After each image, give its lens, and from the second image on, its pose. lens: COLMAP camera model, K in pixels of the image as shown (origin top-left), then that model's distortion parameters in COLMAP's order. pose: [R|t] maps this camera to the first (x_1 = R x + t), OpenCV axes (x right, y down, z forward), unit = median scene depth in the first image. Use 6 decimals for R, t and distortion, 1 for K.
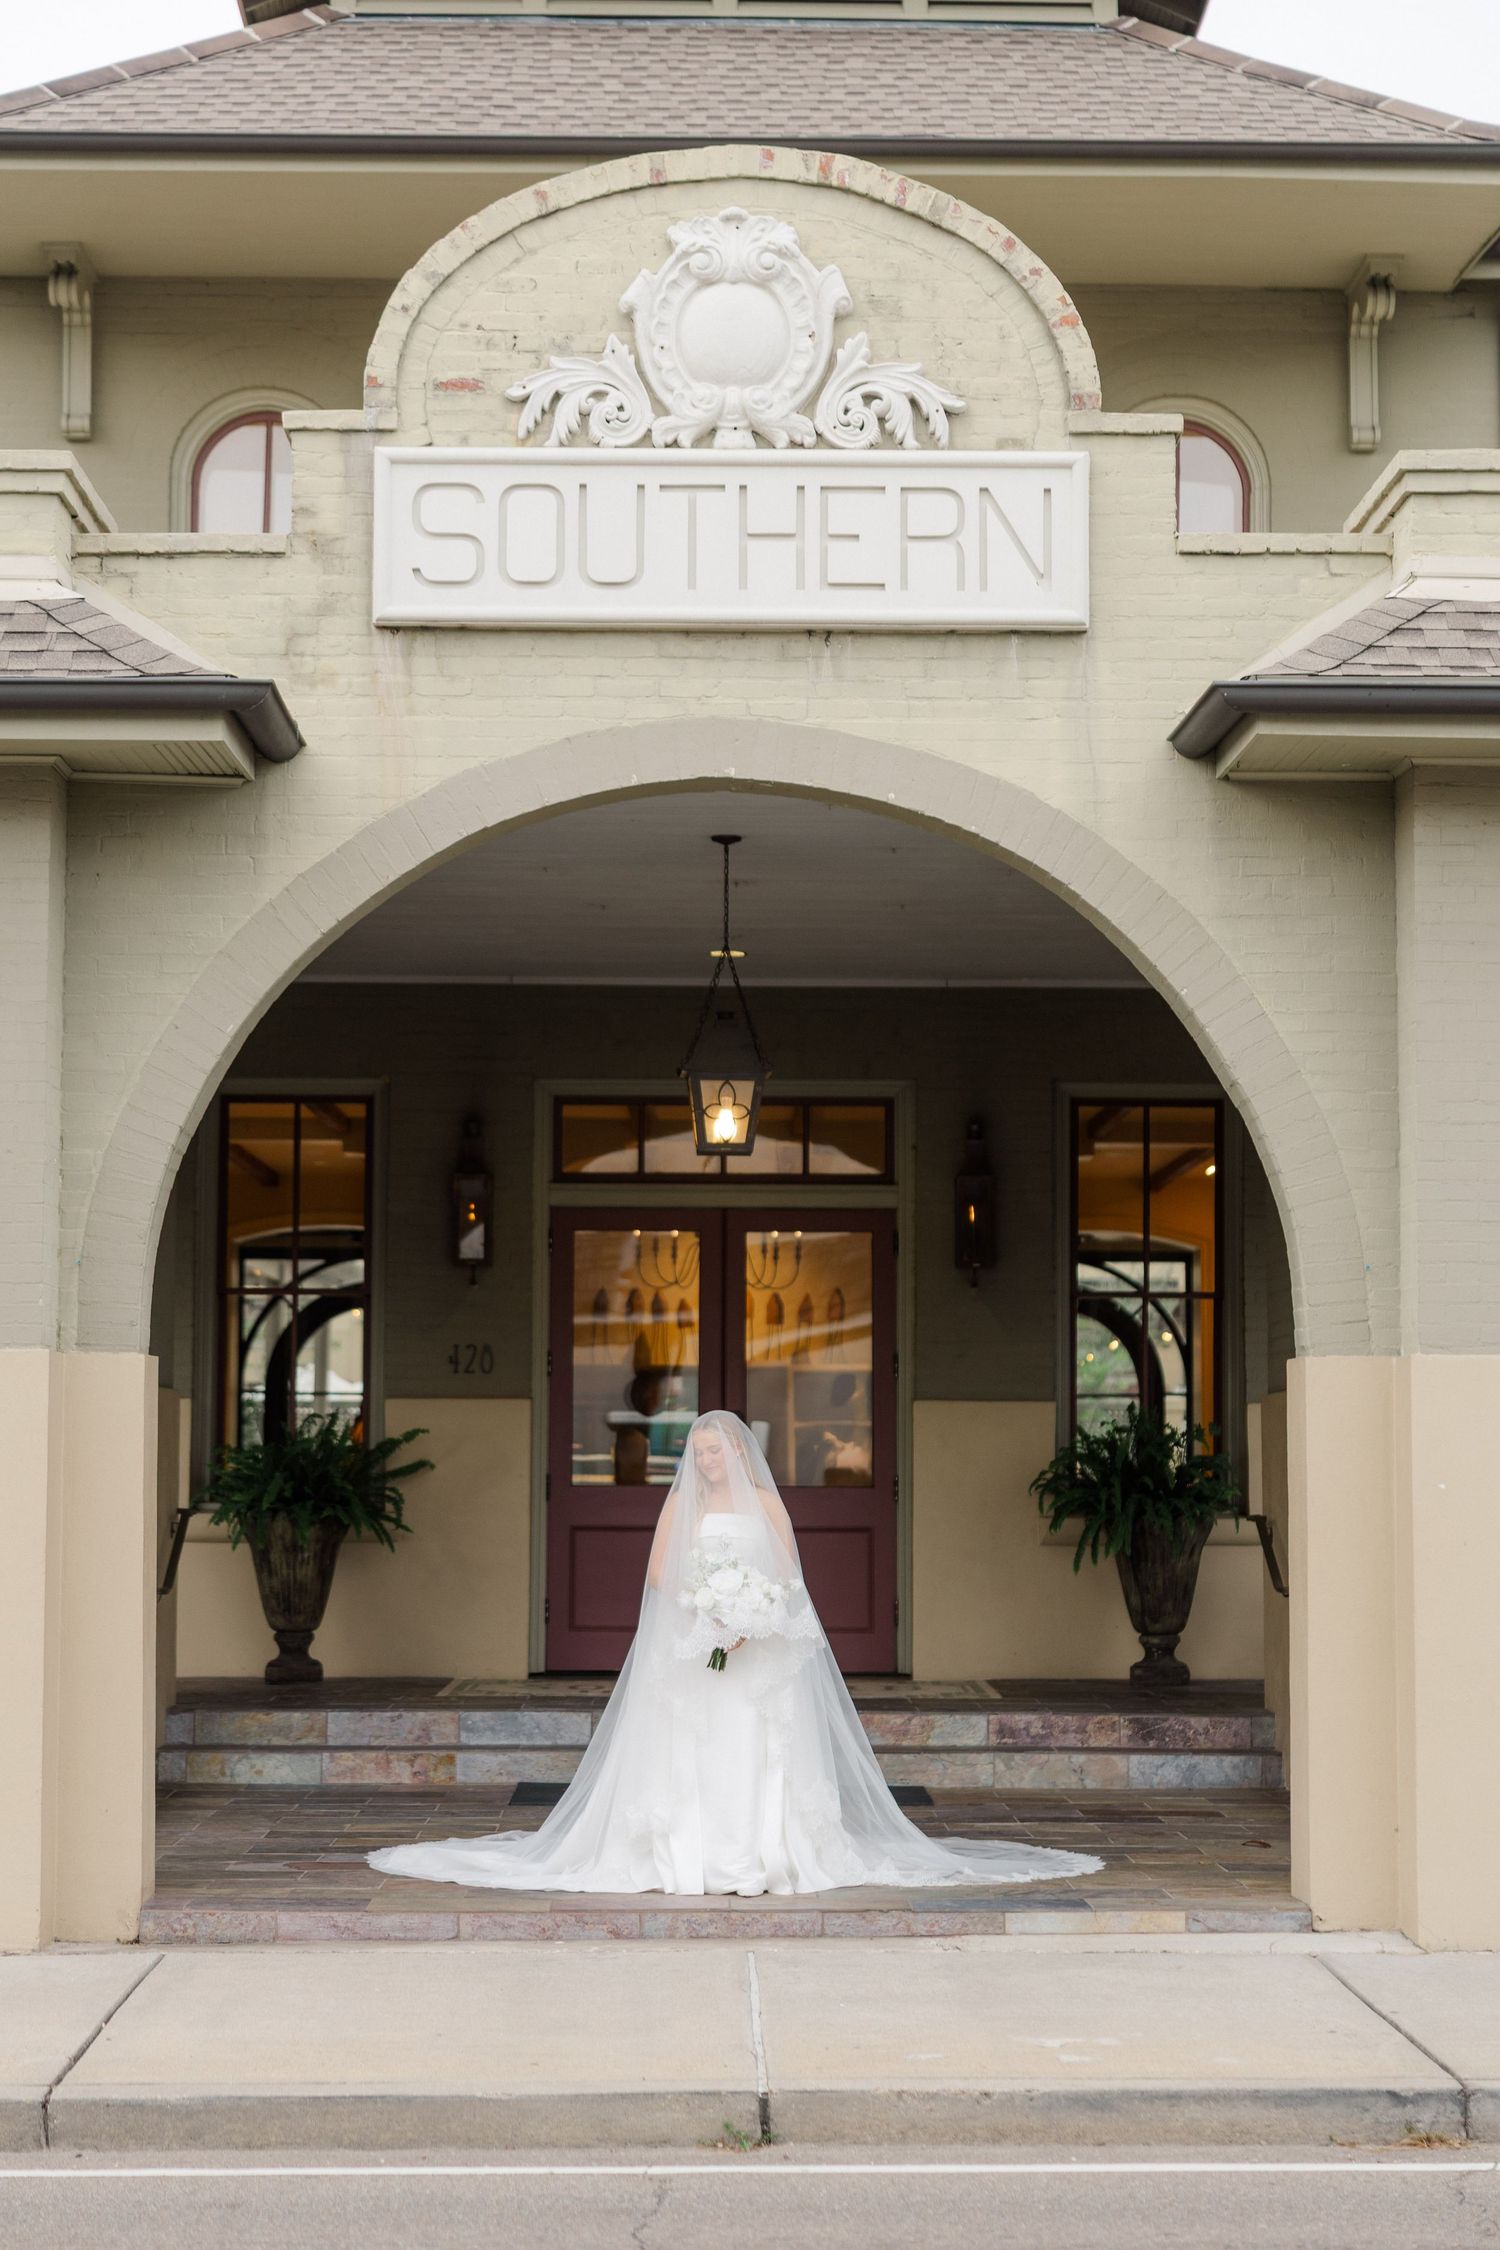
lens RADIAL K [[4290.9, 0, 750.0], [0, 4290.9, 1125.0], [0, 0, 1]] dist [0.030466, 0.031949]
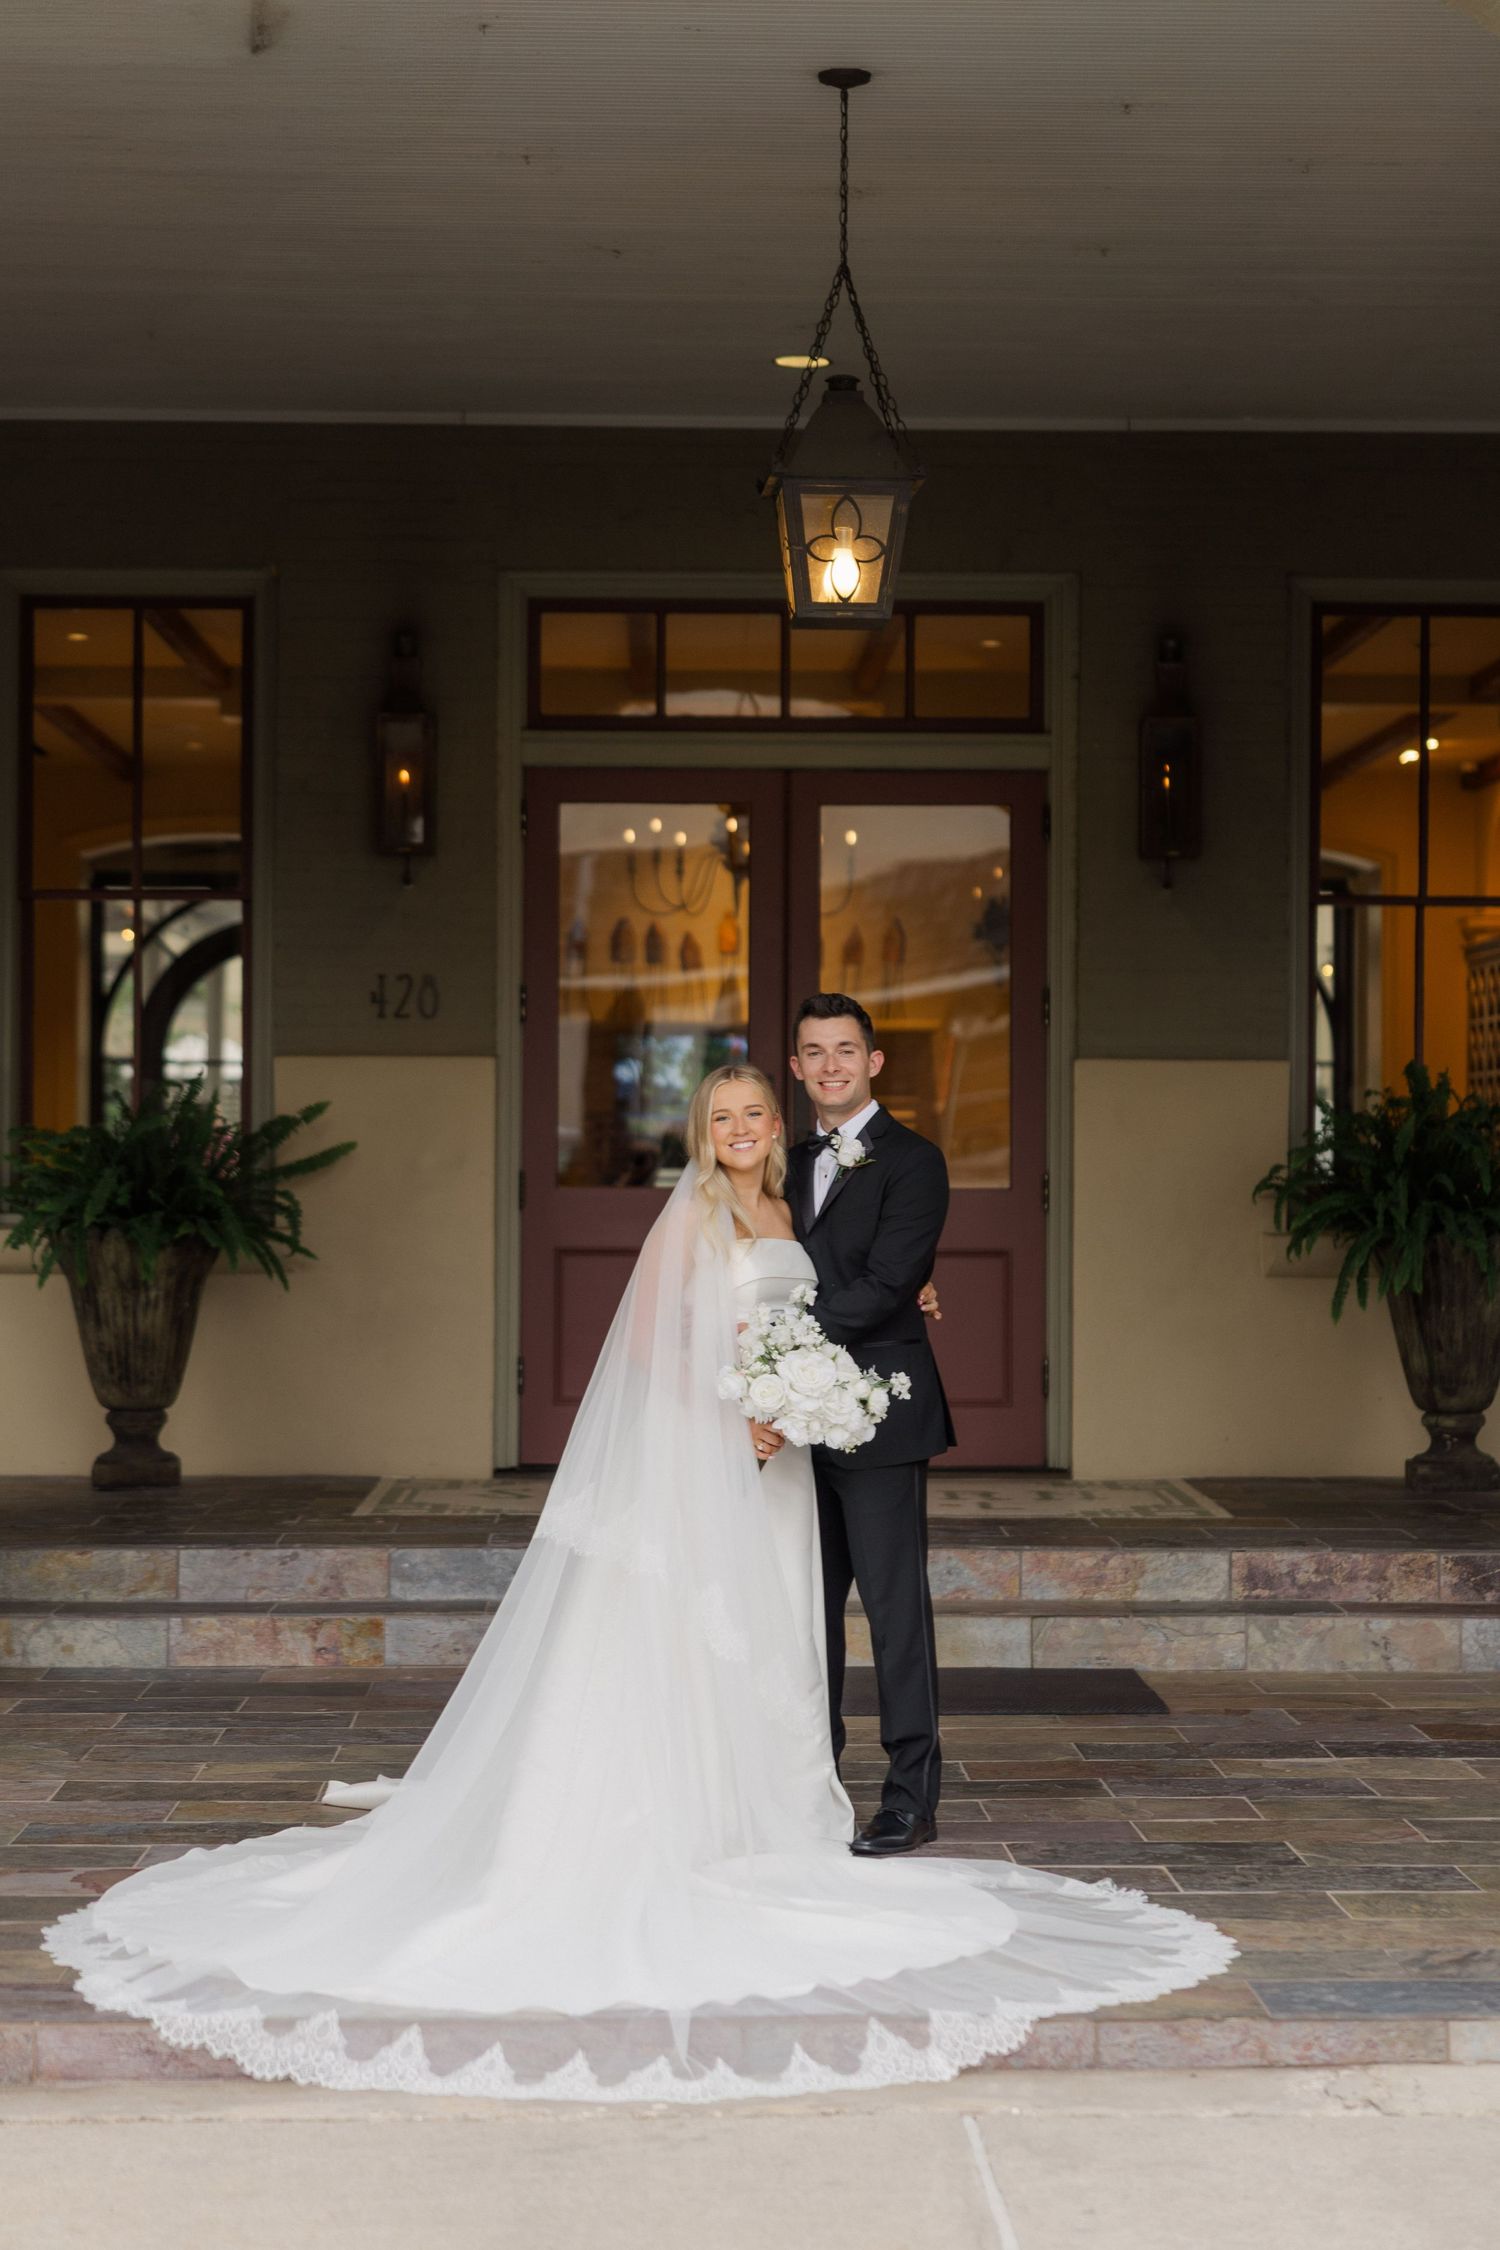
lens RADIAL K [[4297.3, 0, 750.0], [0, 4297.3, 1125.0], [0, 0, 1]] dist [0.026632, 0.121677]
pose [[0.999861, -0.000310, 0.016691, -0.023670], [-0.000894, 0.997399, 0.072070, 0.027420], [-0.016670, -0.072075, 0.997260, 0.350070]]
